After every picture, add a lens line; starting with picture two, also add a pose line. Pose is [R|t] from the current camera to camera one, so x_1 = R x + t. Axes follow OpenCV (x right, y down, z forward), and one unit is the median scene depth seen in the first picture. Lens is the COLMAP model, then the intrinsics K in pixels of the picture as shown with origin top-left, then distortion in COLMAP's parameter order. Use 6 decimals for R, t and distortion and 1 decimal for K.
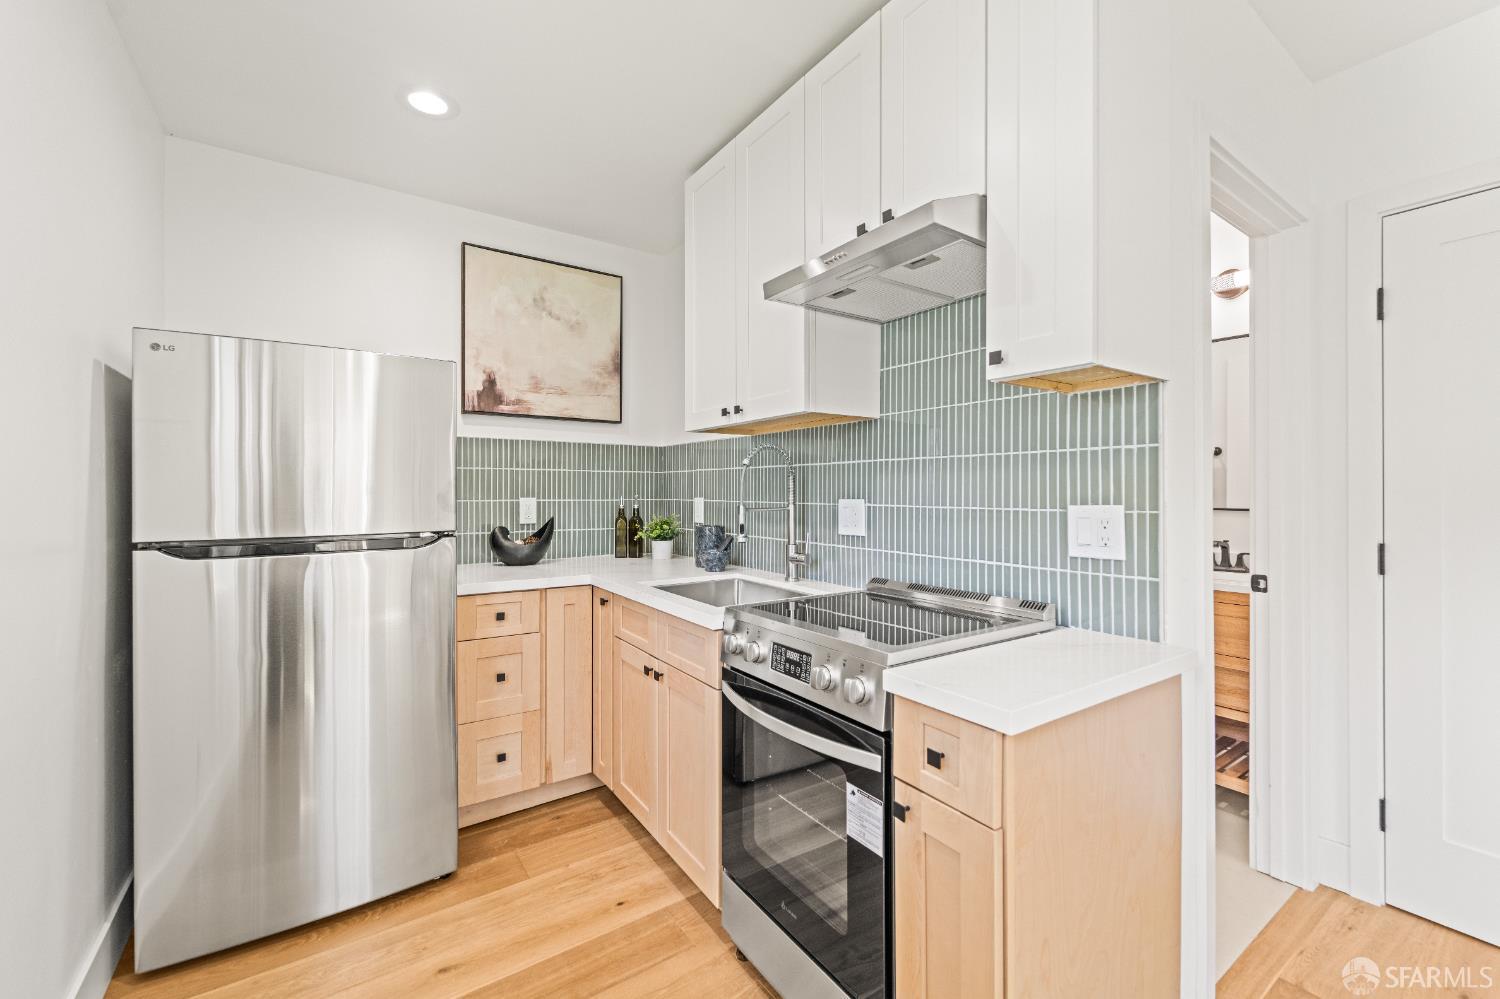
lens RADIAL K [[616.8, 0, 747.5], [0, 616.8, 488.4], [0, 0, 1]] dist [0.001538, -0.000154]
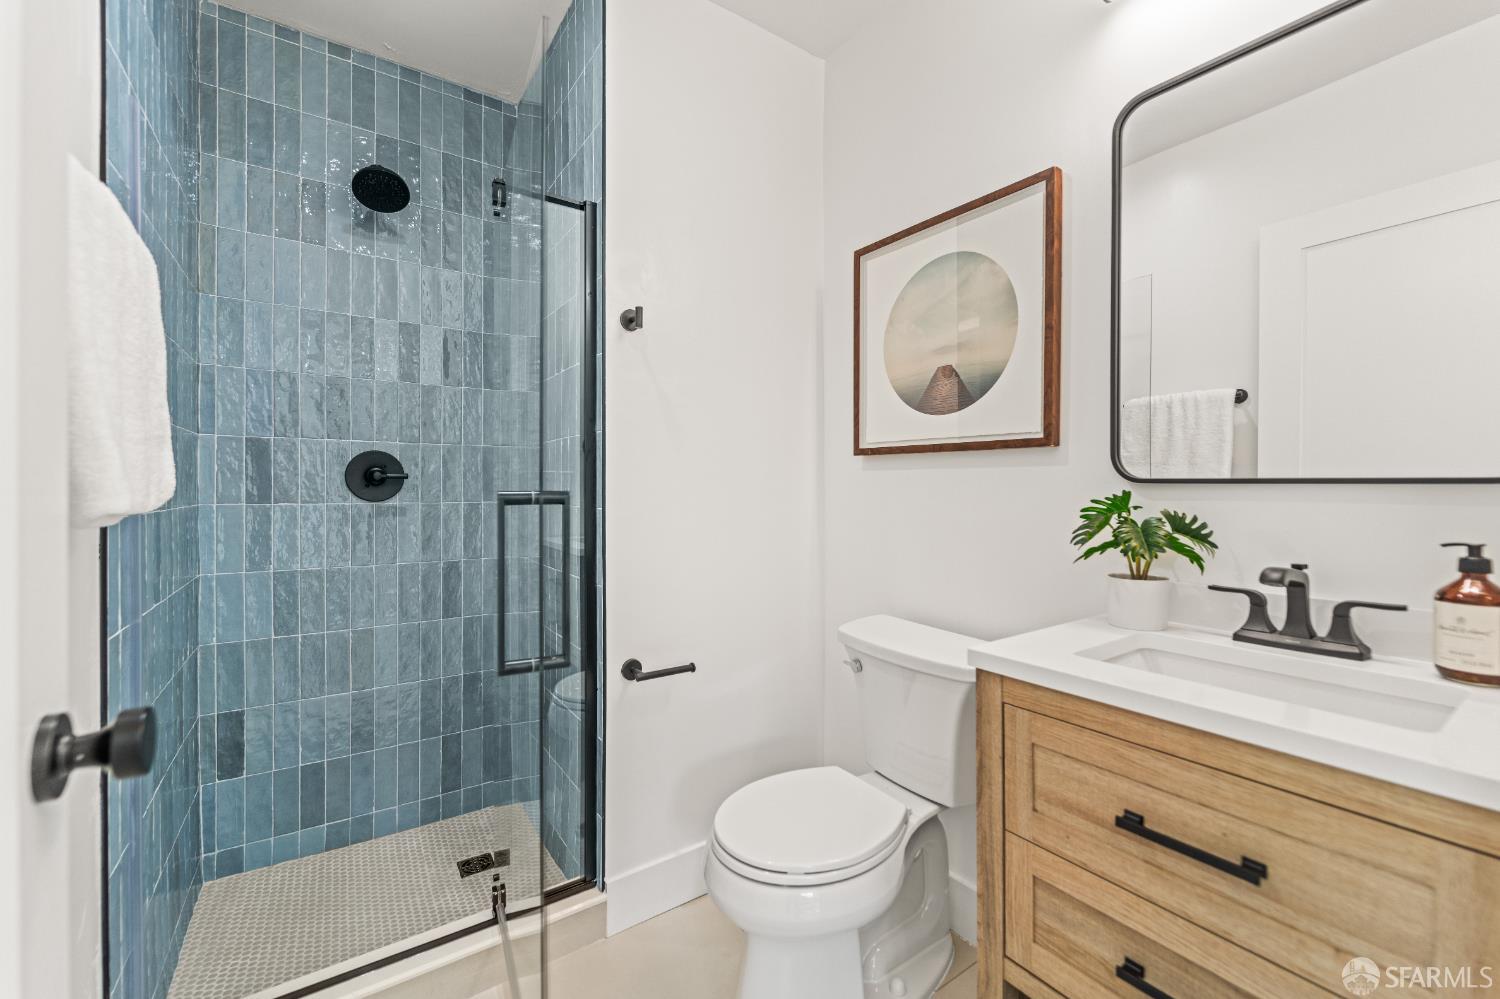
lens RADIAL K [[616.8, 0, 743.7], [0, 616.8, 485.8], [0, 0, 1]] dist [0.001538, -0.000154]
pose [[0.999990, 0.001212, -0.004352, 0.512726], [-0.001180, 0.999973, 0.007238, 0.040695], [0.004361, -0.007233, 0.999964, 0.724468]]
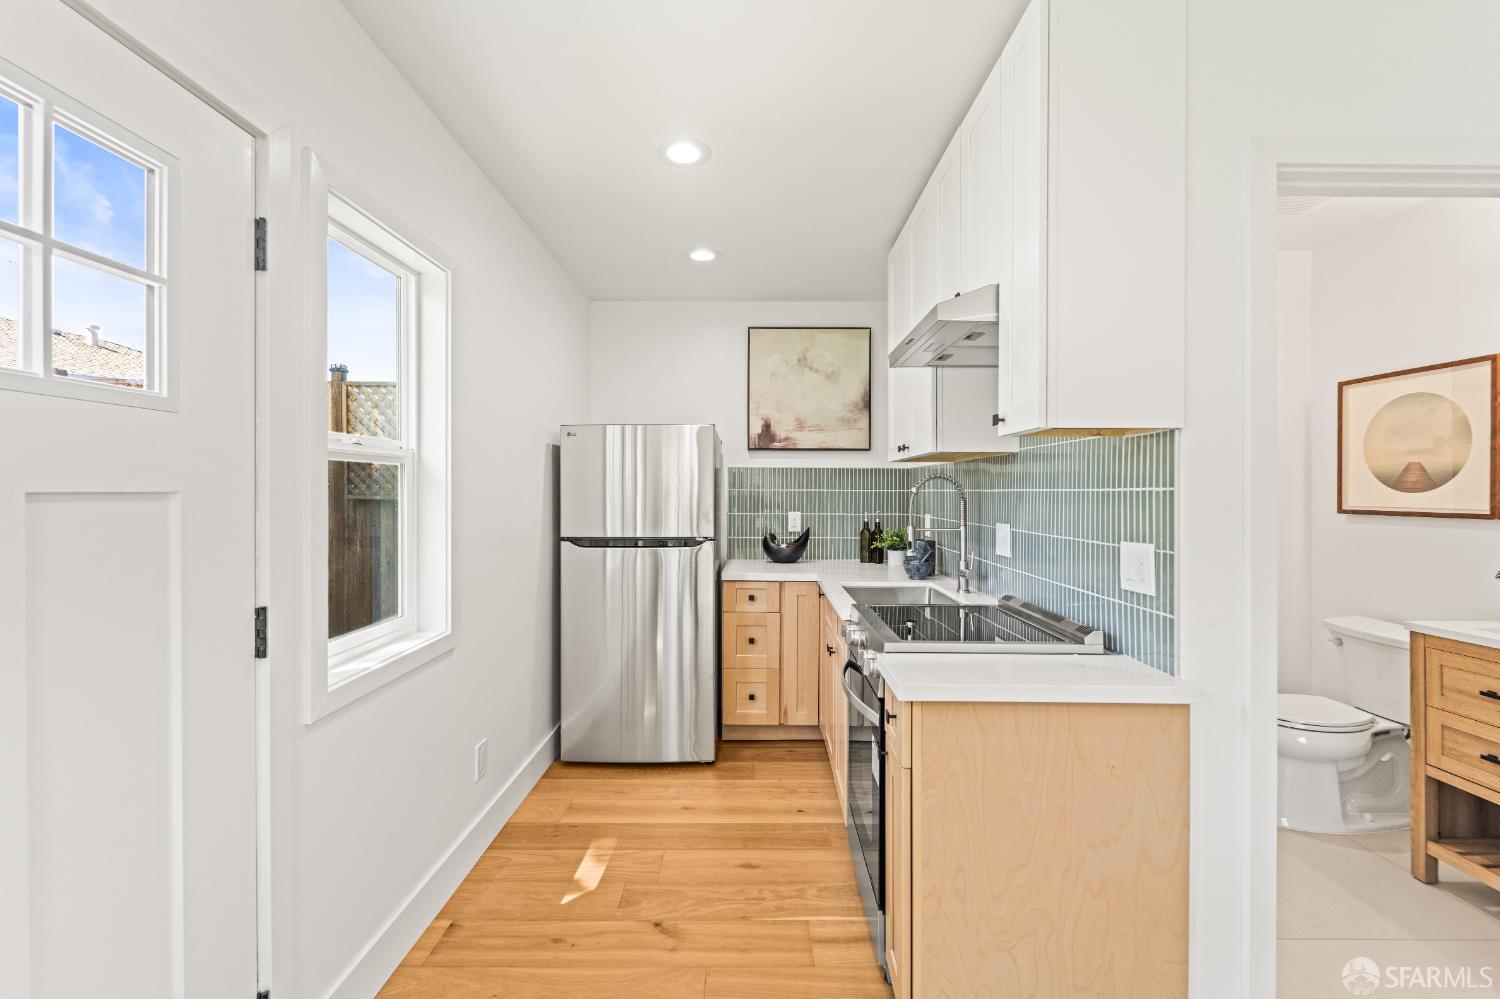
lens RADIAL K [[616.8, 0, 748.2], [0, 616.8, 491.9], [0, 0, 1]] dist [0.001538, -0.000154]
pose [[0.820447, 0.001693, -0.571721, 0.390671], [0.000866, 0.999991, 0.004204, -0.041037], [0.571723, -0.003944, 0.820438, -0.162312]]
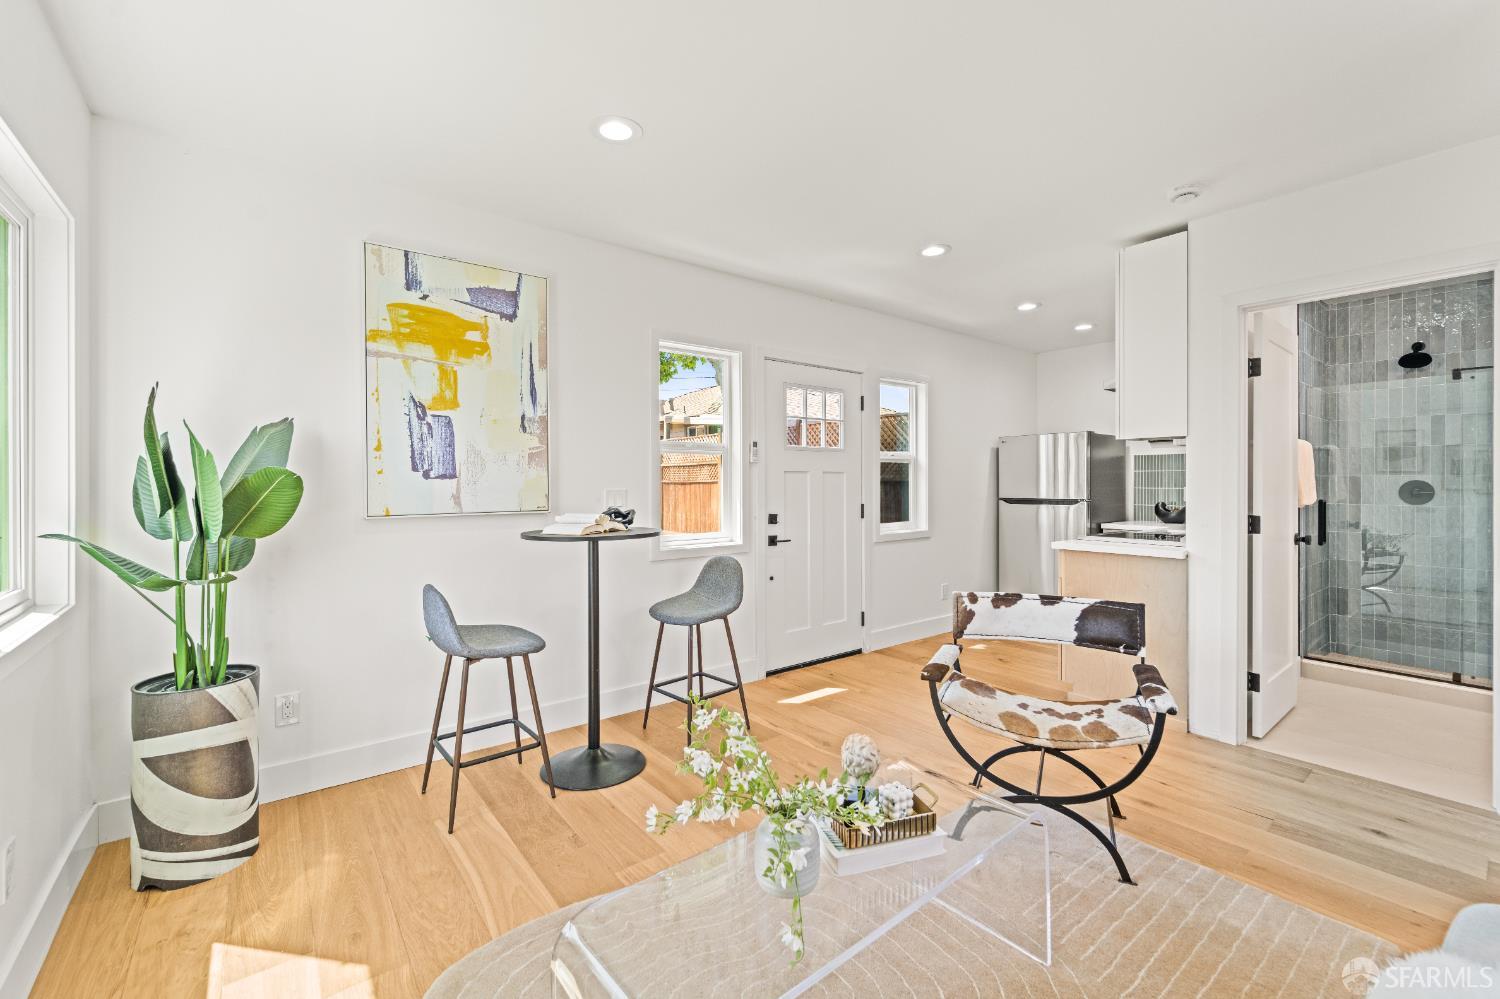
lens RADIAL K [[616.8, 0, 747.8], [0, 616.8, 481.8], [0, 0, 1]] dist [0.001538, -0.000154]
pose [[0.061976, 0.000460, -0.998078, 1.642999], [0.007178, 0.999974, 0.000906, -0.011915], [0.998052, -0.007220, 0.061971, -0.442207]]
